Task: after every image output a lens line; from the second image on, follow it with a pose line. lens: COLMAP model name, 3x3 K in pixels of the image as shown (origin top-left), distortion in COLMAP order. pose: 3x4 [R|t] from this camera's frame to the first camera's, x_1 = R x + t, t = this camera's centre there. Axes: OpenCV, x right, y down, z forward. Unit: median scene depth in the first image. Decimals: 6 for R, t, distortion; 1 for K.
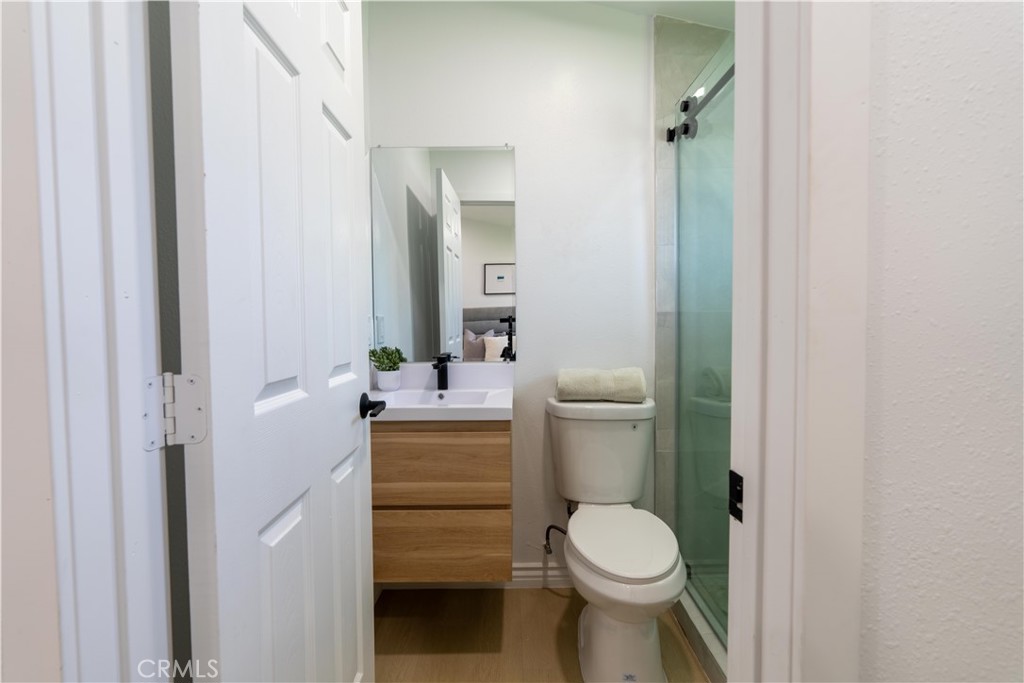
lens RADIAL K [[460.1, 0, 512.9], [0, 460.1, 340.6], [0, 0, 1]] dist [-0.003985, 0.000369]
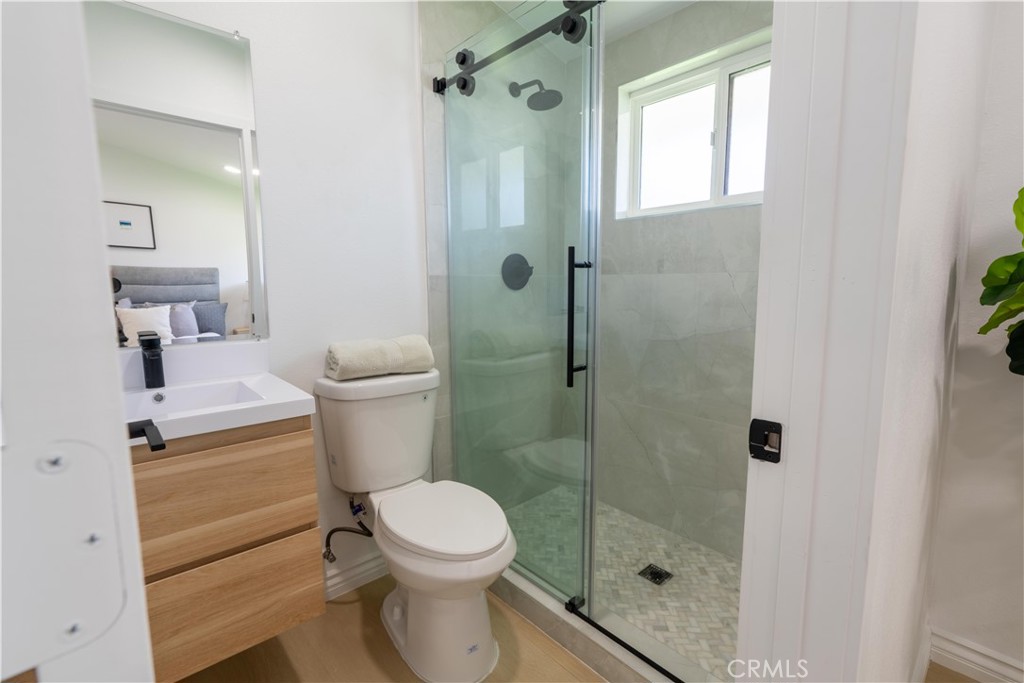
lens RADIAL K [[460.1, 0, 514.1], [0, 460.1, 341.6], [0, 0, 1]] dist [-0.003985, 0.000369]
pose [[0.747614, -0.076109, 0.659758, -0.209806], [0.025178, 0.995946, 0.086361, -0.003696], [-0.663656, -0.047953, 0.746499, 0.178902]]
